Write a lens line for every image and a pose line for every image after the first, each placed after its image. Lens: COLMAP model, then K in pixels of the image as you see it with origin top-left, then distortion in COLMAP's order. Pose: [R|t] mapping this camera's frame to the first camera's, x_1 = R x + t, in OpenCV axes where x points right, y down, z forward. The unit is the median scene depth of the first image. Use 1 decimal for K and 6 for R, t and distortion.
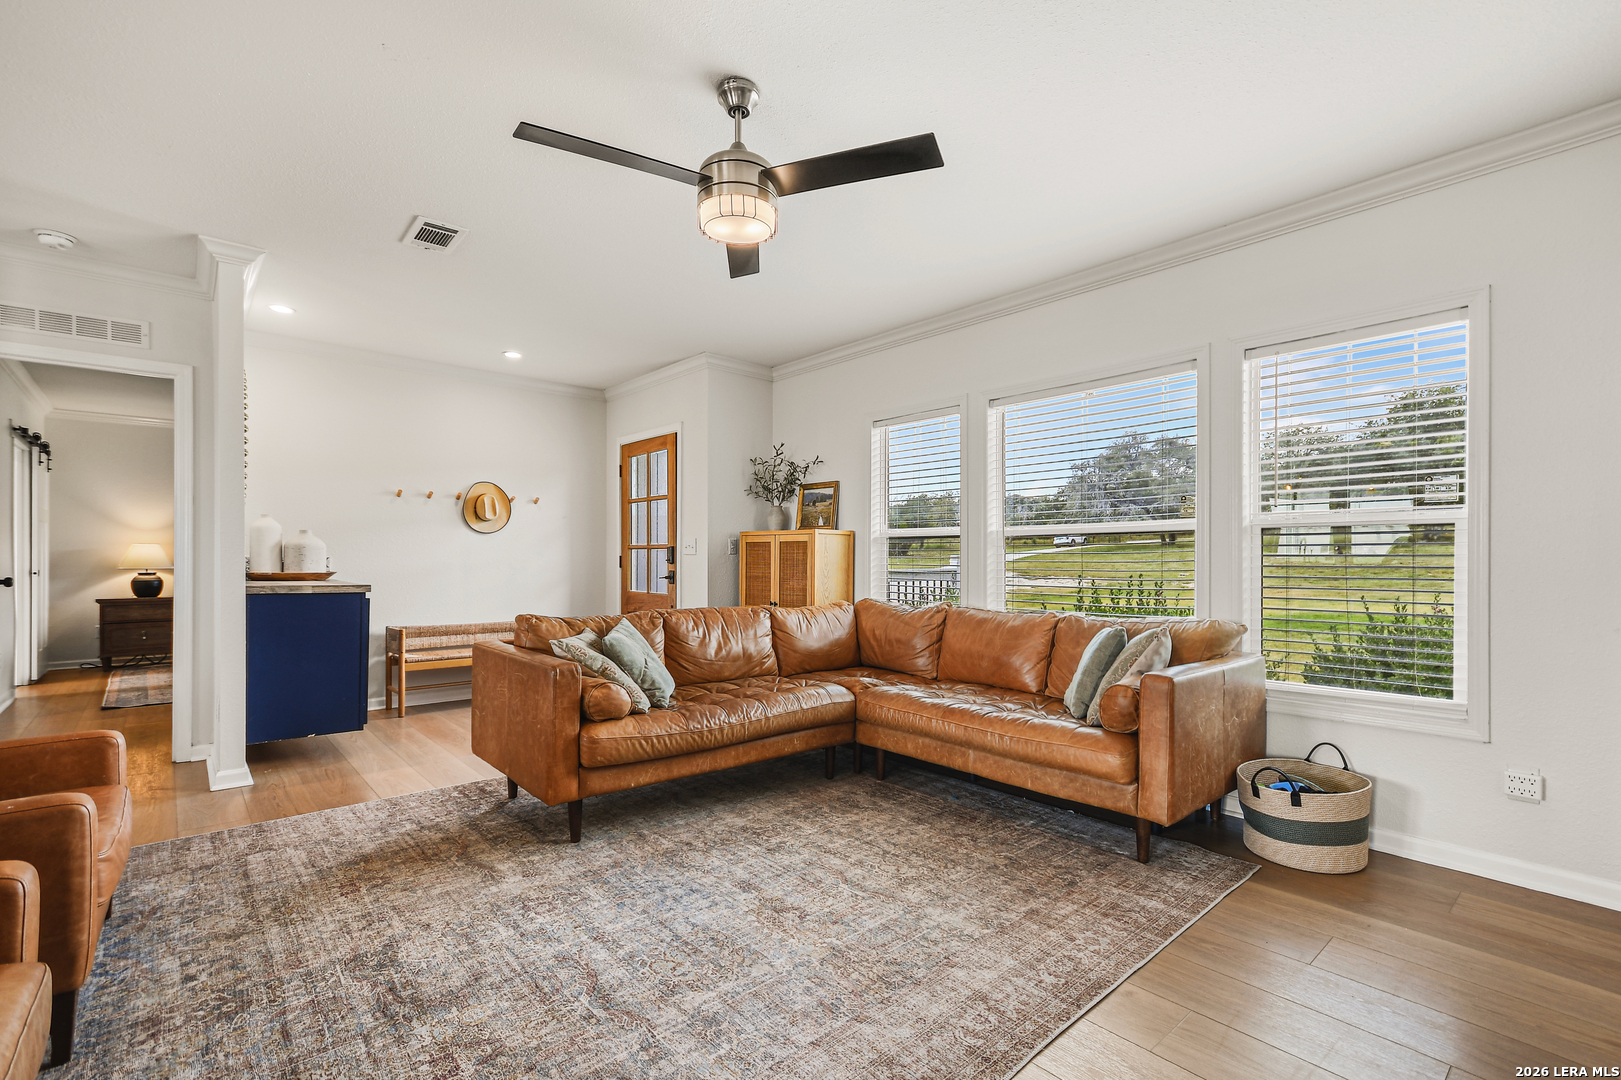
lens RADIAL K [[727.5, 0, 807.9], [0, 727.5, 555.5], [0, 0, 1]] dist [0.008012, 0.000656]
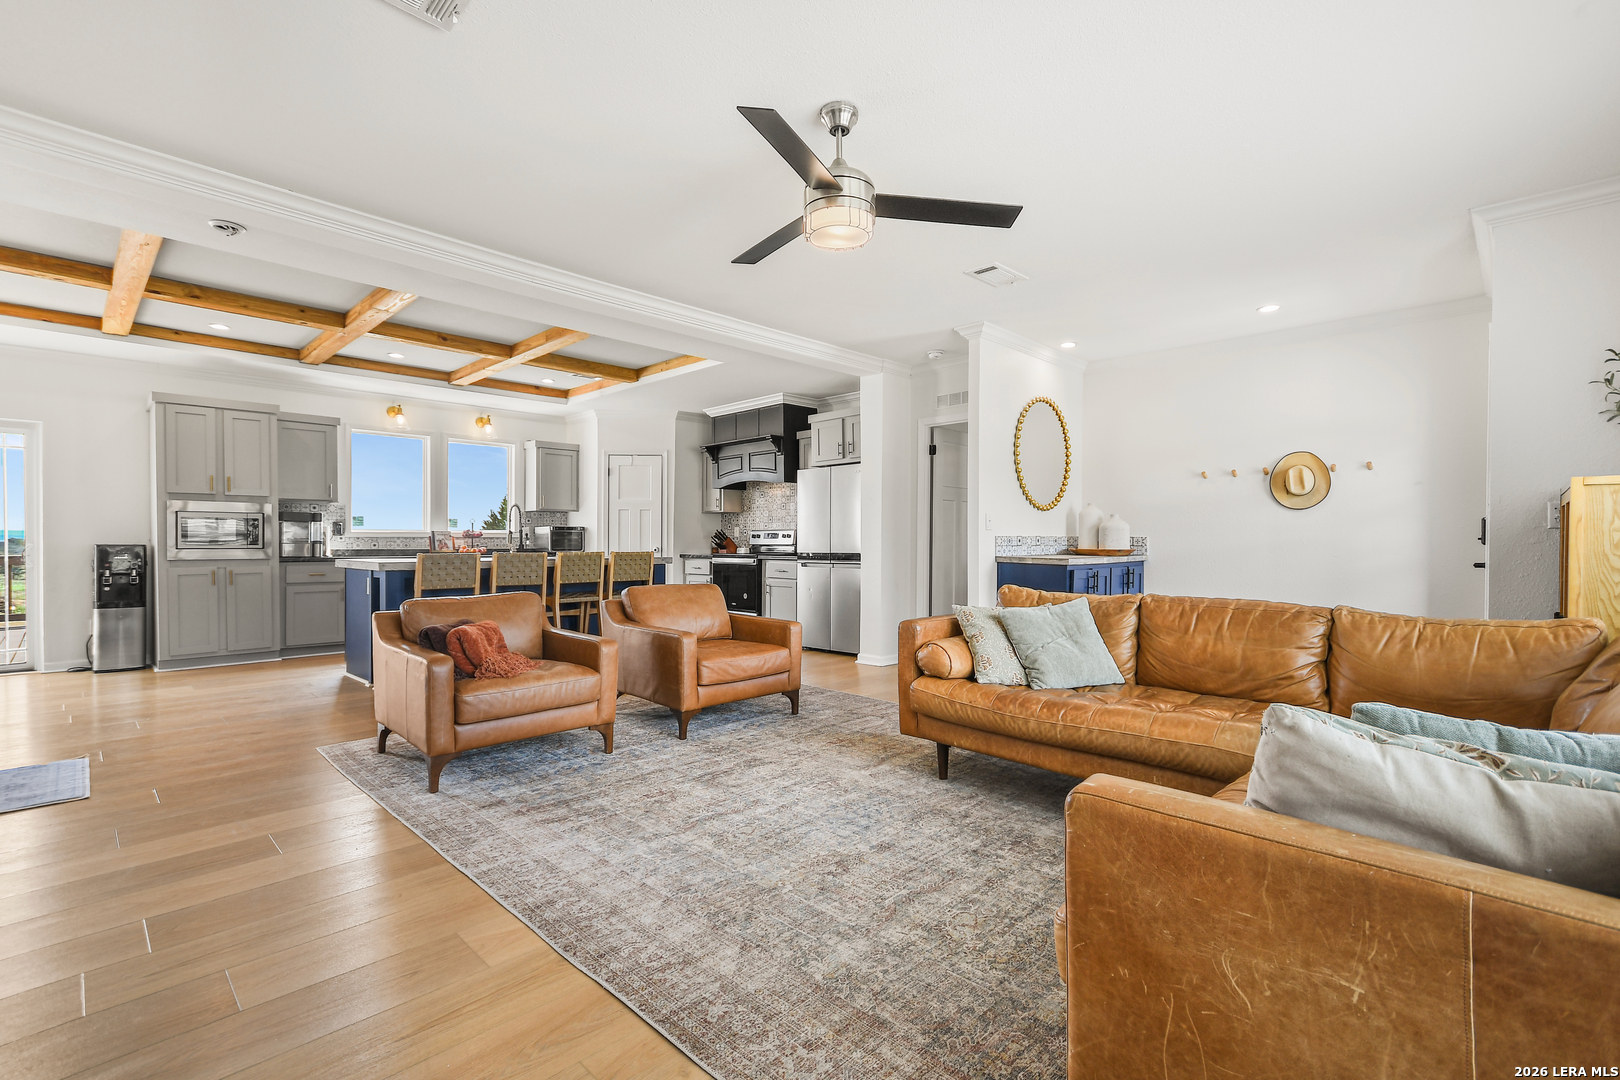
lens RADIAL K [[727.0, 0, 822.5], [0, 727.0, 542.4], [0, 0, 1]] dist [0.008012, 0.000656]
pose [[0.085839, 0.002977, -0.996305, 0.852461], [0.002397, 0.999992, 0.003195, 0.012718], [0.996306, -0.002662, 0.085831, 0.742121]]
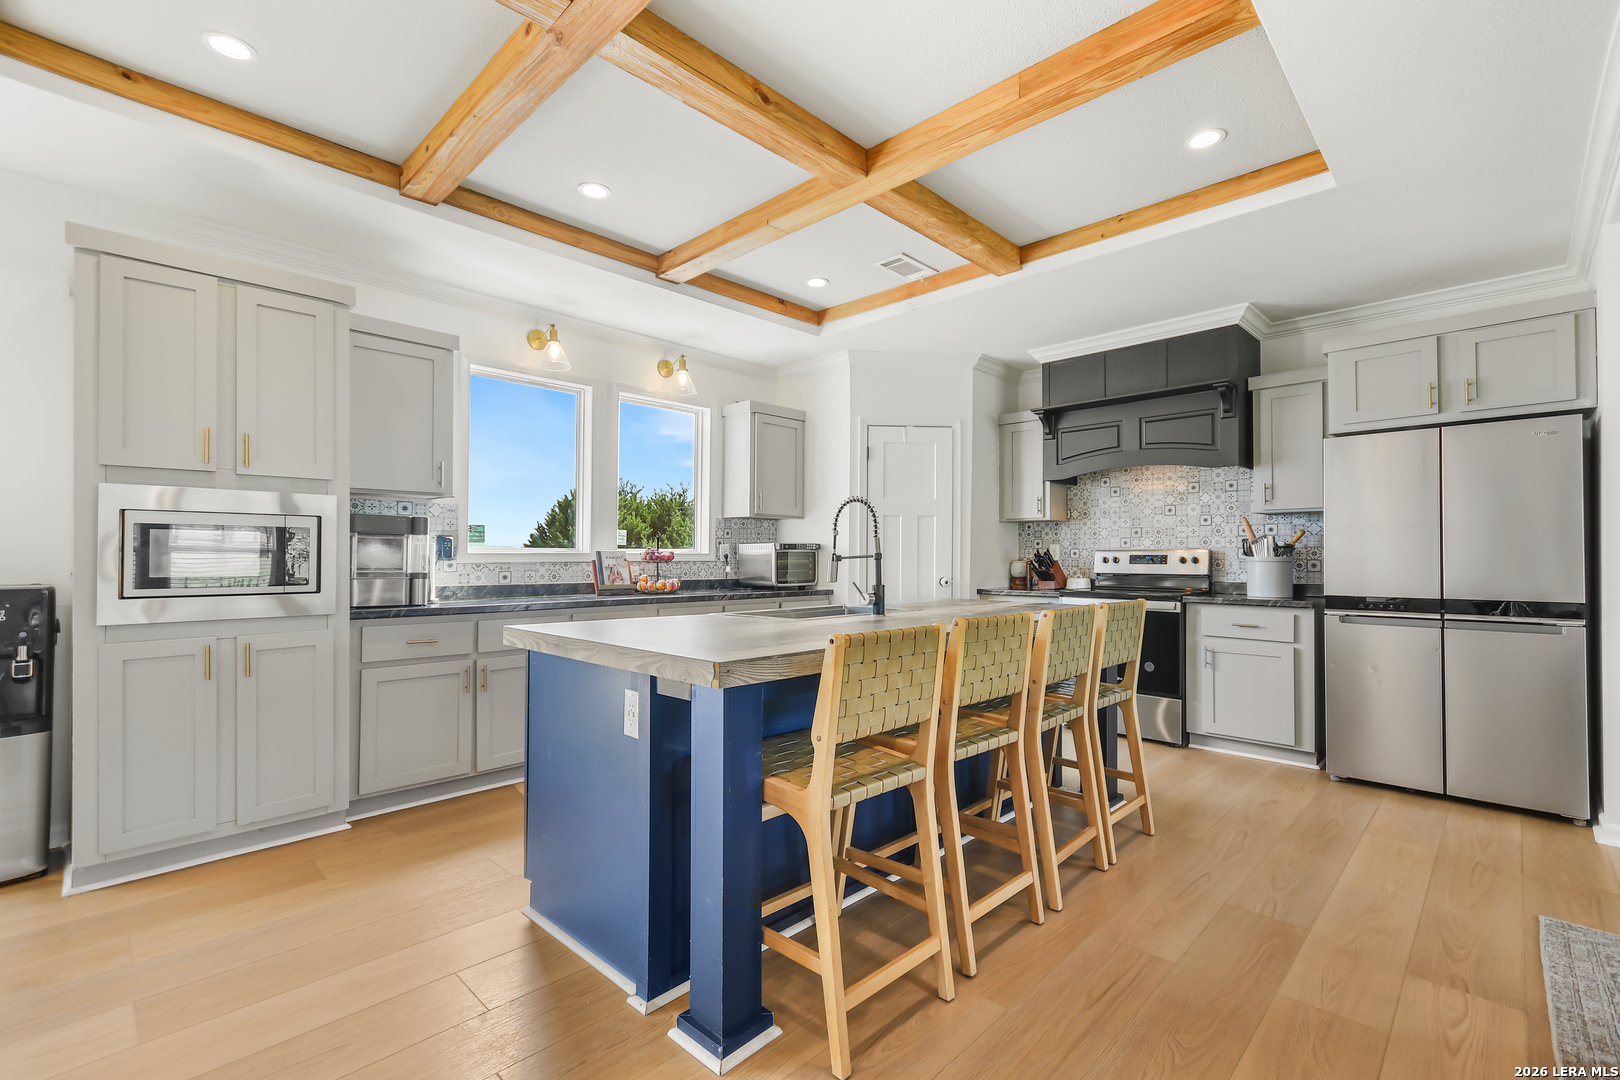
lens RADIAL K [[727.0, 0, 830.7], [0, 727.0, 545.8], [0, 0, 1]] dist [0.008012, 0.000656]
pose [[0.088793, -0.011117, -0.995988, -0.482664], [-0.000160, 0.999938, -0.011175, -0.021361], [0.996050, 0.001152, 0.088786, -0.177605]]
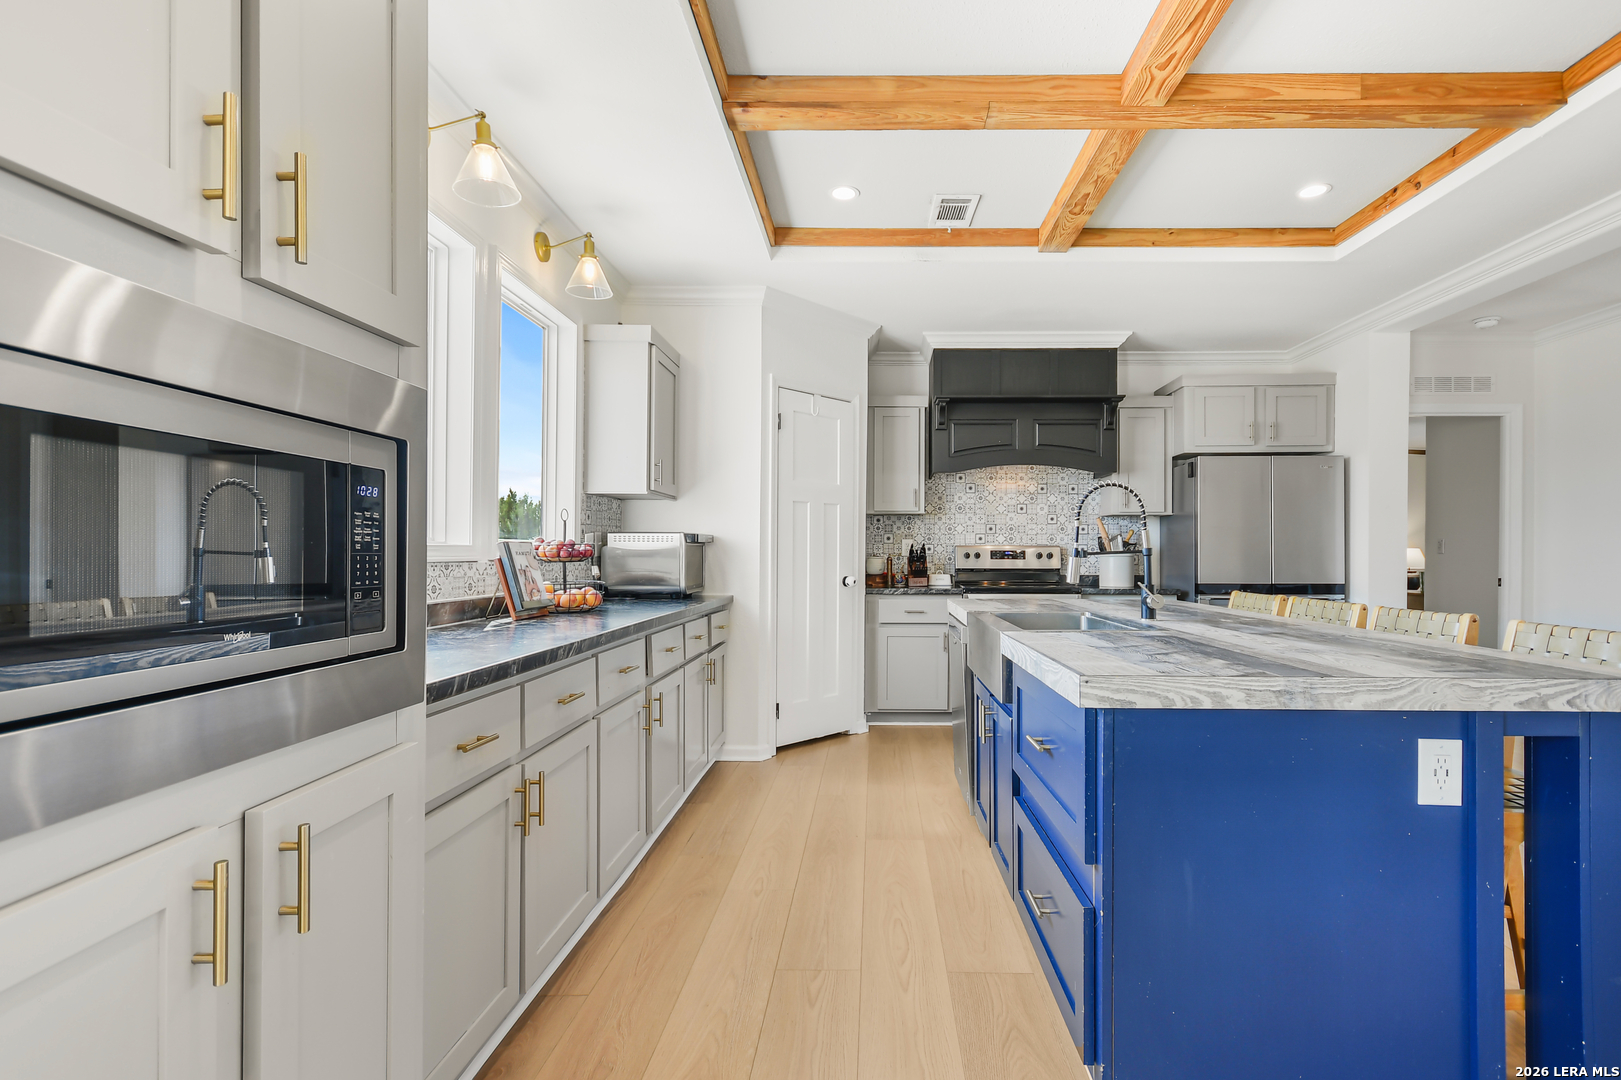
lens RADIAL K [[776.6, 0, 863.9], [0, 776.6, 548.0], [0, 0, 1]] dist [0.009768, 0.002376]
pose [[0.749247, 0.000669, -0.662291, -1.171329], [-0.003464, 0.999990, -0.002909, -0.018573], [0.662282, 0.004473, 0.749241, -1.009610]]
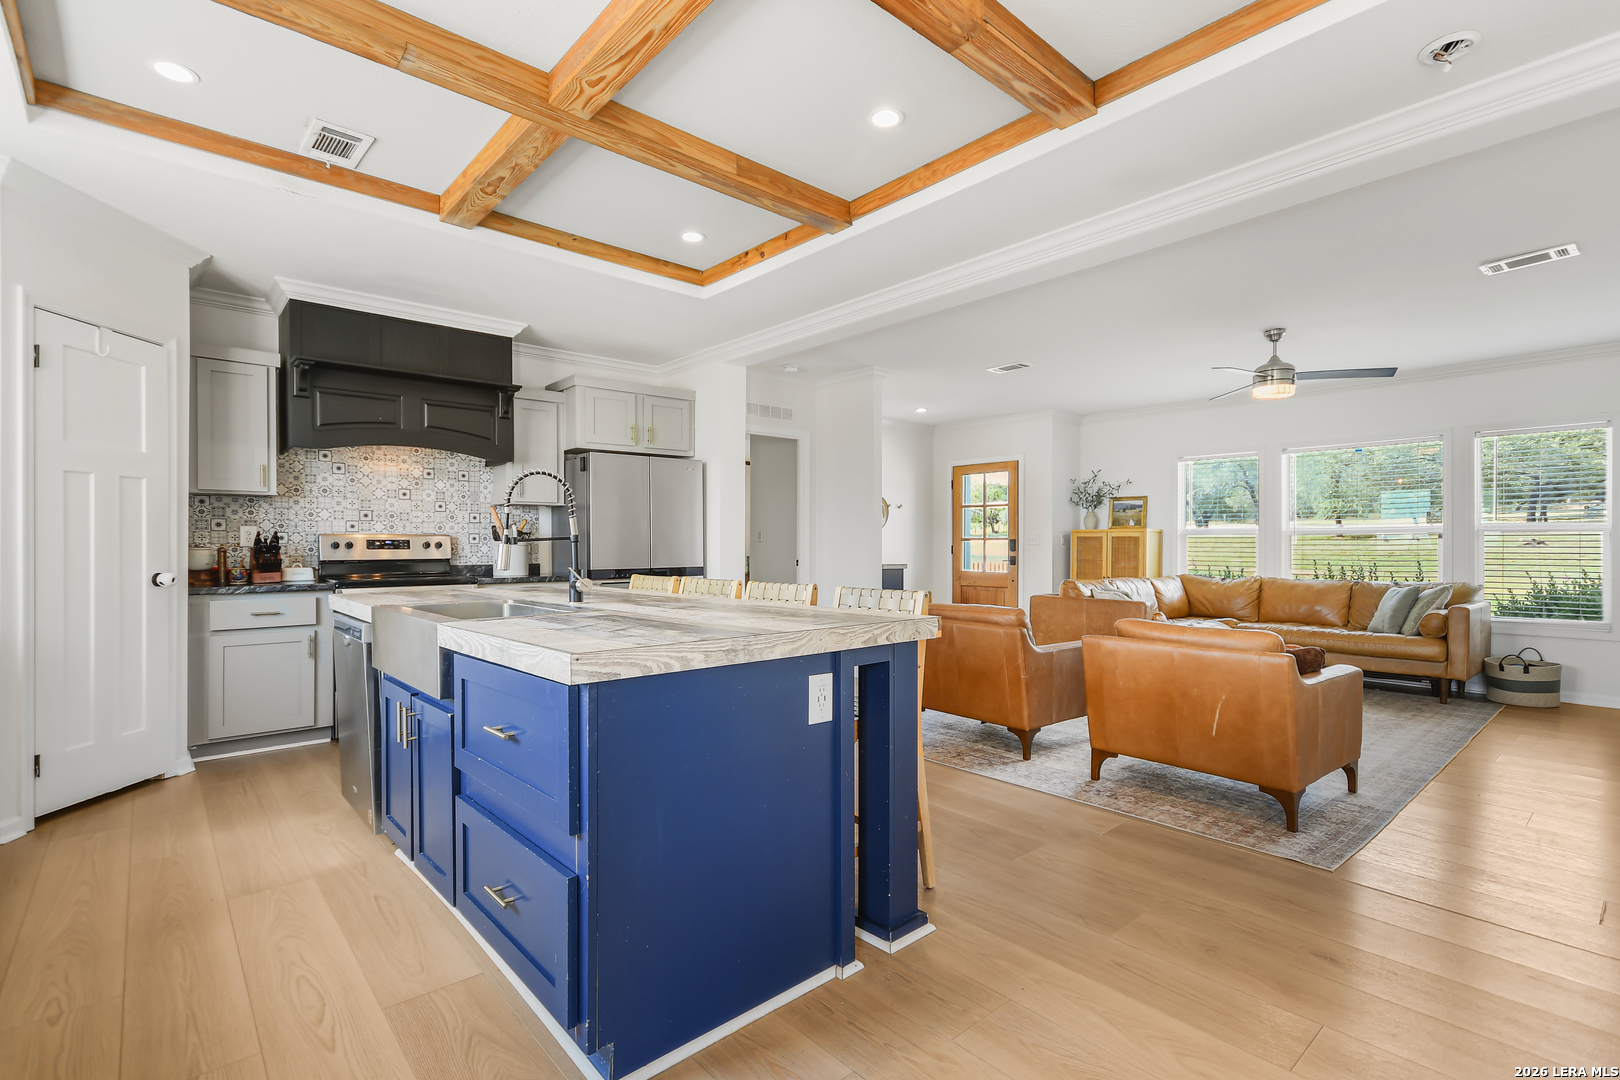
lens RADIAL K [[758.4, 0, 809.1], [0, 758.4, 543.5], [0, 0, 1]] dist [0.024724, -0.005317]
pose [[0.999991, 0.000350, 0.004343, -1.246138], [-0.000357, 0.999999, 0.001621, -0.013032], [-0.004342, -0.001622, 0.999989, -1.053809]]
